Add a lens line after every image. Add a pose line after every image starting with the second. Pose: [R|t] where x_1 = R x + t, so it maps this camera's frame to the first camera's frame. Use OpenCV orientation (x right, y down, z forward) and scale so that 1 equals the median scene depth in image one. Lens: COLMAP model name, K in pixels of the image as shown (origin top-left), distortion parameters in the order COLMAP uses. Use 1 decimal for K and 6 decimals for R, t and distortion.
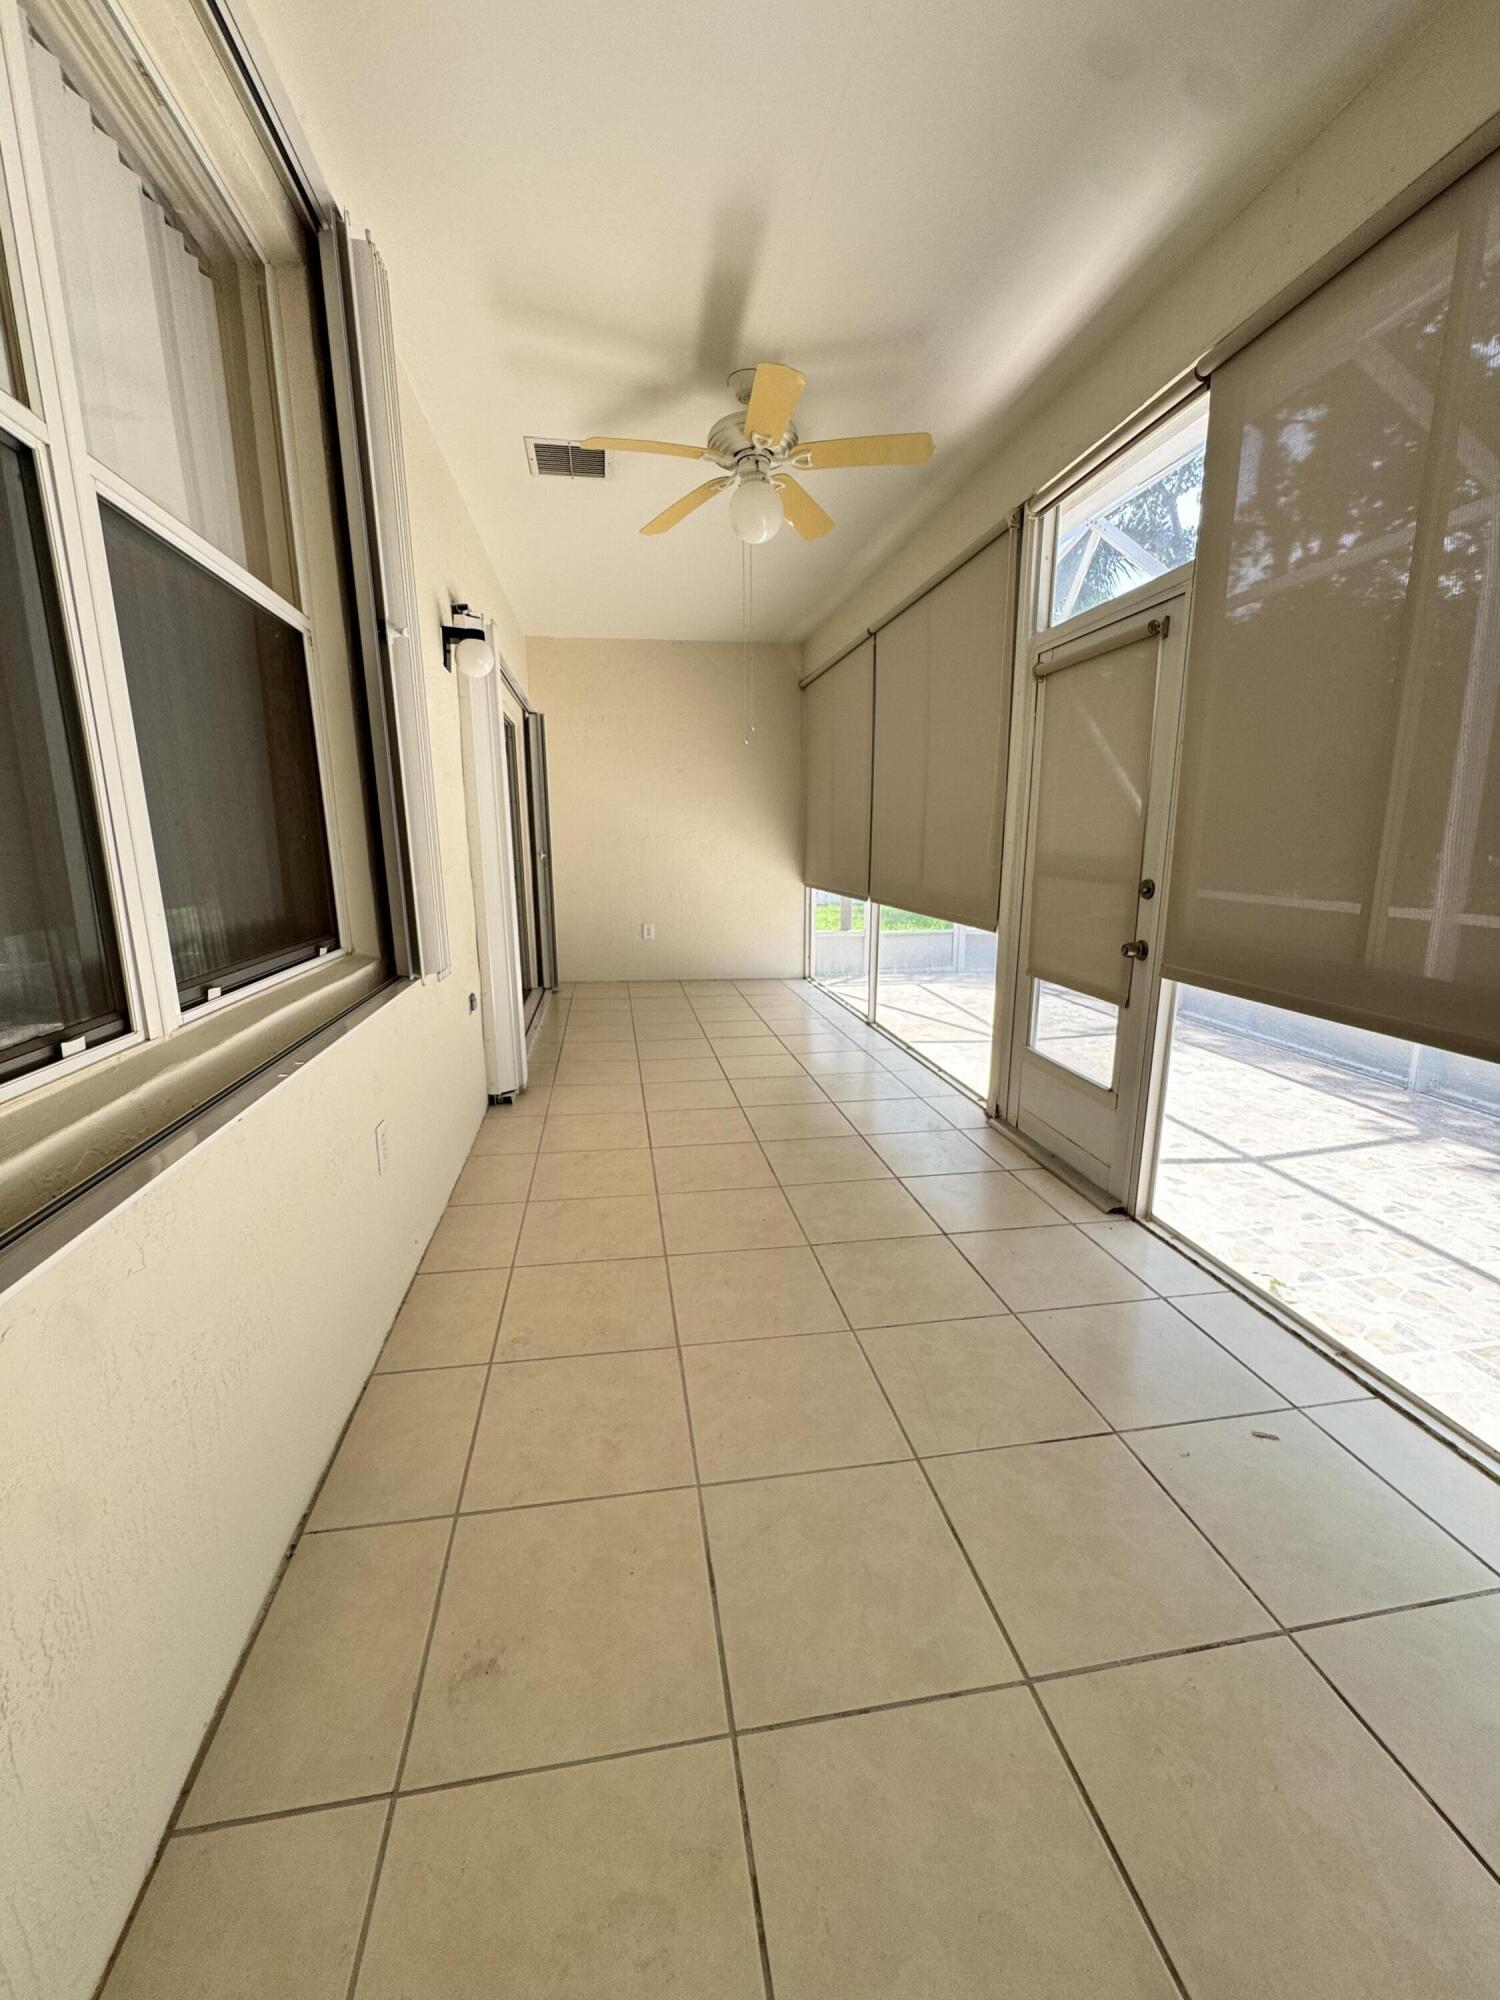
lens RADIAL K [[795.3, 0, 748.6], [0, 795.3, 1010.0], [0, 0, 1]] dist [0.007799, 0.000237]
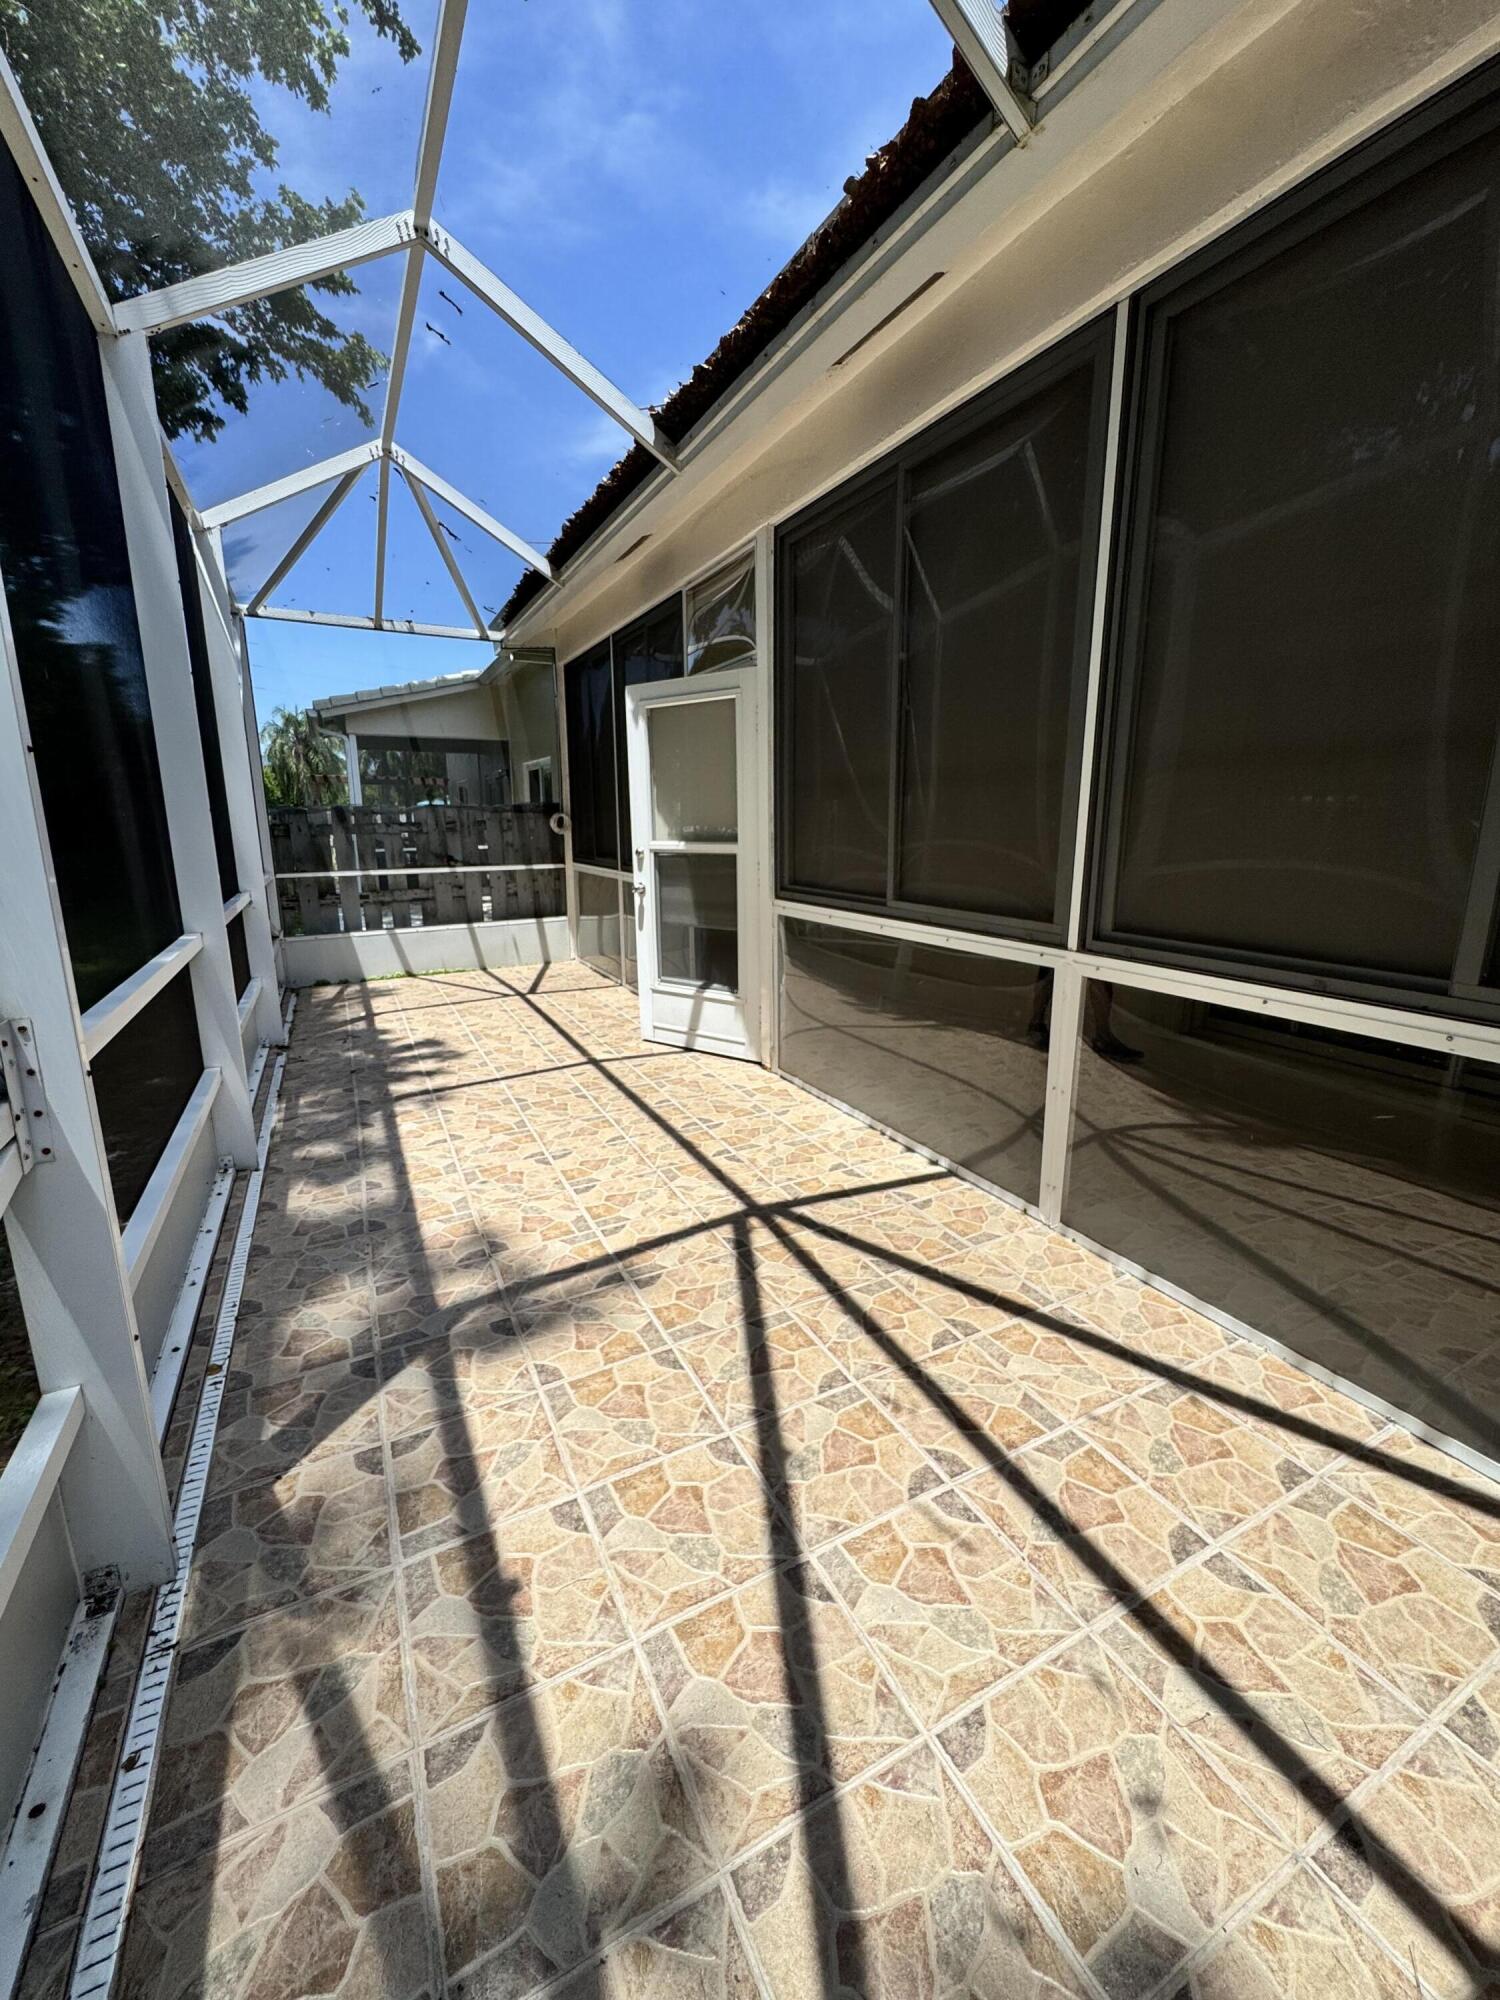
lens RADIAL K [[795.3, 0, 754.8], [0, 795.3, 992.3], [0, 0, 1]] dist [0.007799, 0.000237]
pose [[-0.948787, 0.076768, -0.306448, 0.747994], [-0.055748, 0.914118, 0.401596, -0.459576], [0.310959, 0.398113, -0.863024, 2.121493]]
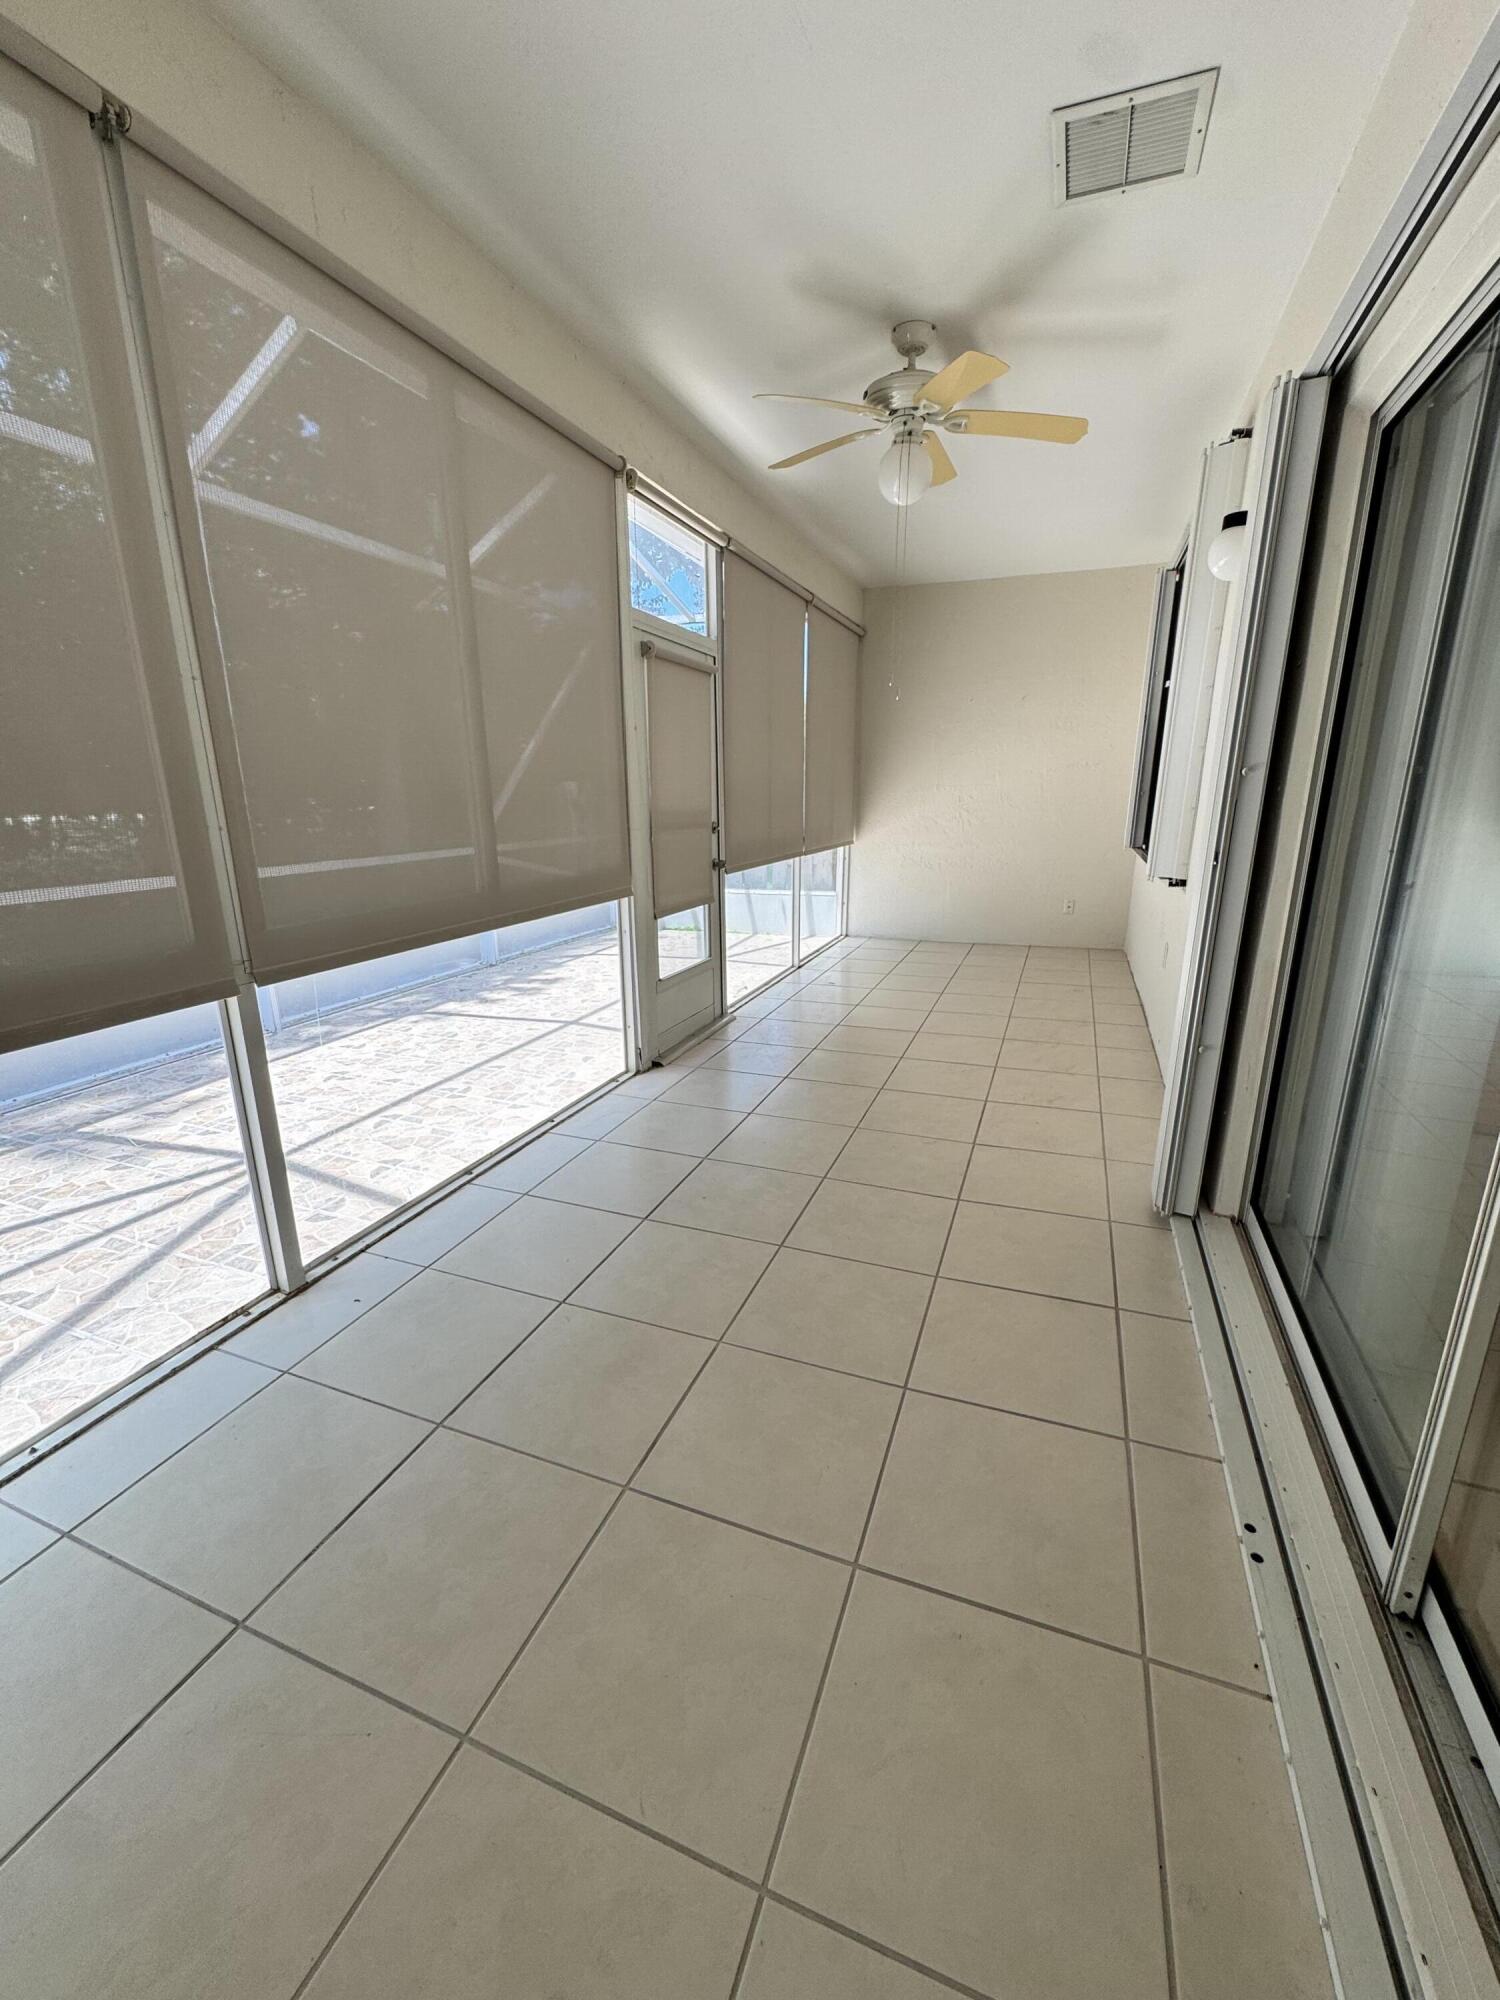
lens RADIAL K [[795.3, 0, 744.3], [0, 795.3, 993.7], [0, 0, 1]] dist [0.007799, 0.000237]
pose [[-0.858278, -0.118070, 0.499418, -0.341469], [0.117105, 0.902436, 0.414602, -0.407152], [-0.499645, 0.414328, -0.760715, 1.849879]]
